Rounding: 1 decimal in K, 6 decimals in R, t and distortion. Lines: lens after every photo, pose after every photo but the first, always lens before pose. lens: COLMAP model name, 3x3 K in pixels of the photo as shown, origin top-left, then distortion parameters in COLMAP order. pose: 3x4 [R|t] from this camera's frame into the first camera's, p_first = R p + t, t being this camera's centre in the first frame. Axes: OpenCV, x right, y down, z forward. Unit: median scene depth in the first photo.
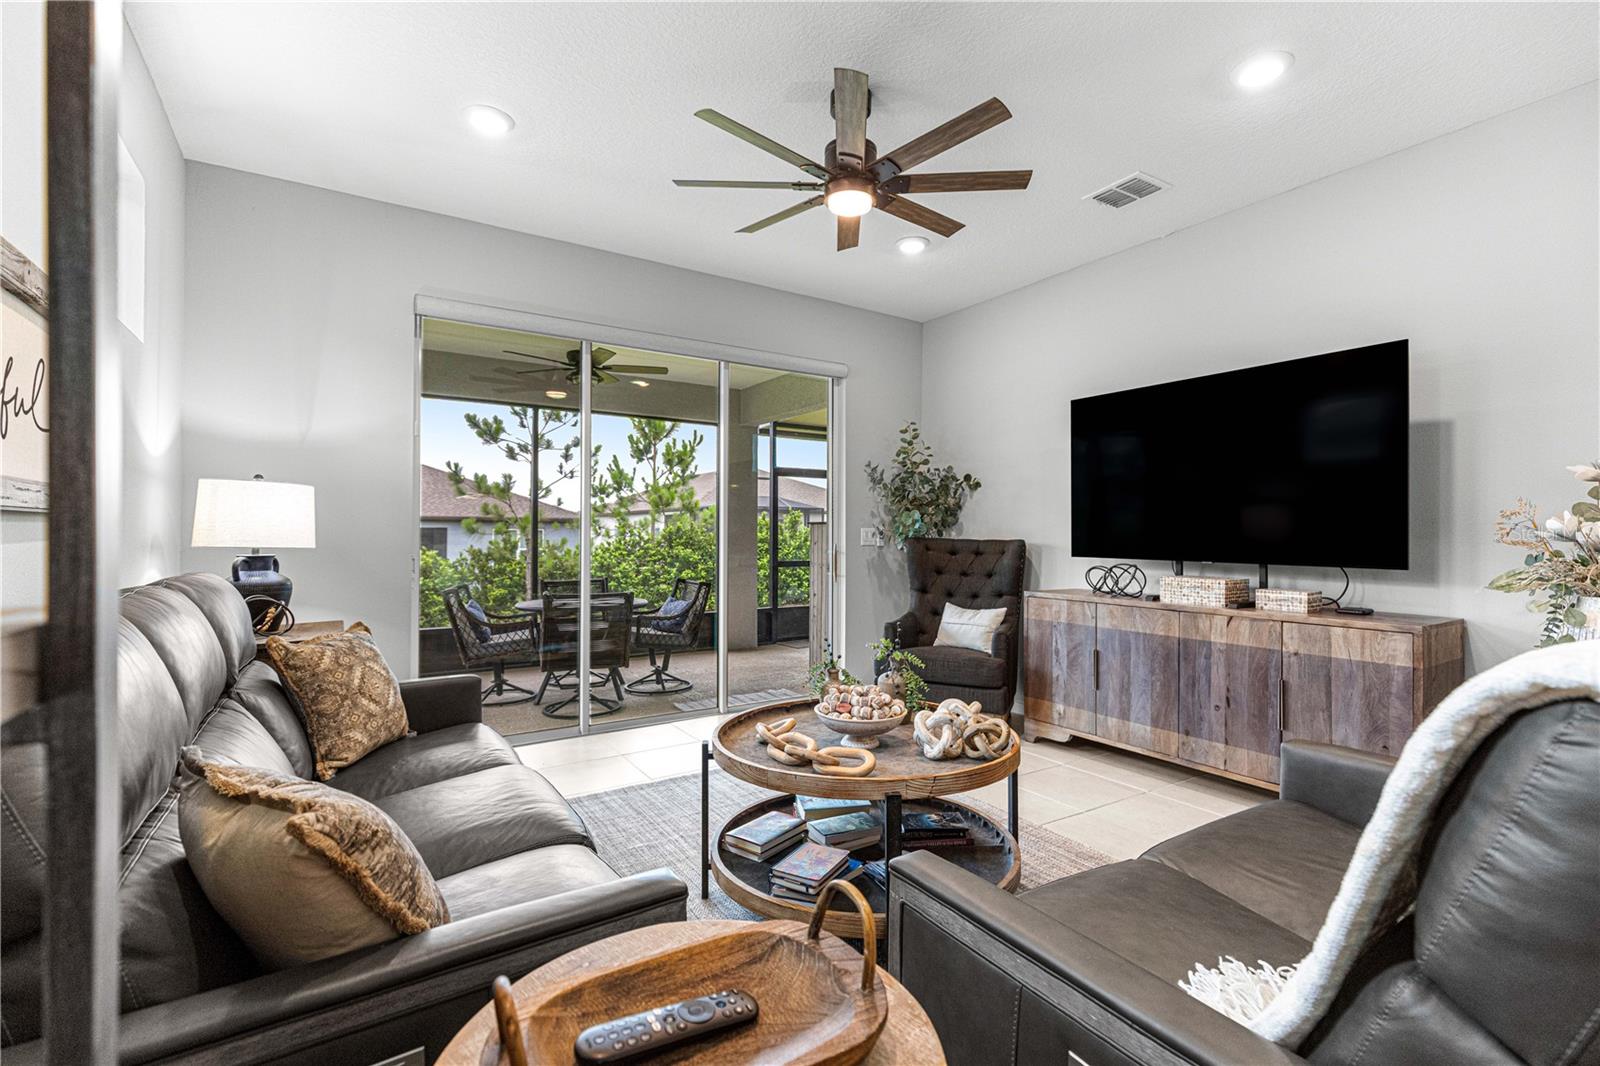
lens RADIAL K [[718.6, 0, 808.0], [0, 718.6, 534.6], [0, 0, 1]] dist [0.009210, -0.003228]
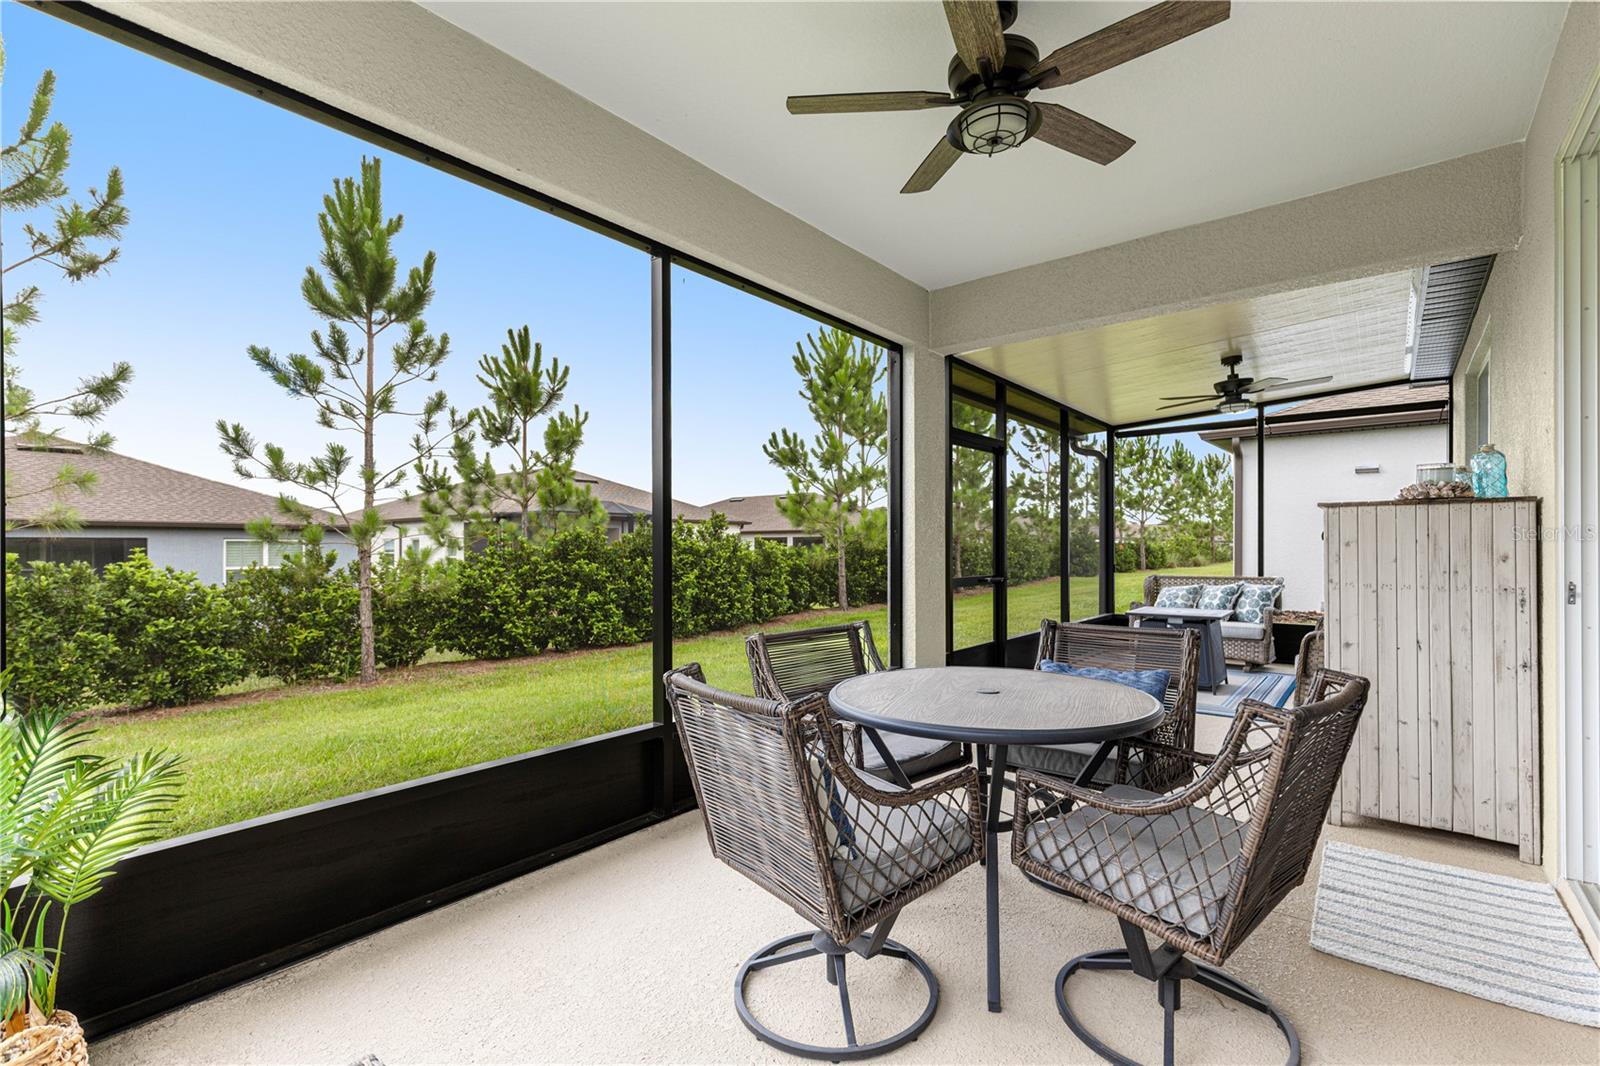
lens RADIAL K [[718.6, 0, 802.7], [0, 718.6, 546.0], [0, 0, 1]] dist [0.009210, -0.003228]
pose [[0.947971, -0.006477, 0.318292, -0.213338], [0.007479, 0.999970, -0.001926, 0.006201], [-0.318270, 0.004206, 0.947991, 0.255264]]
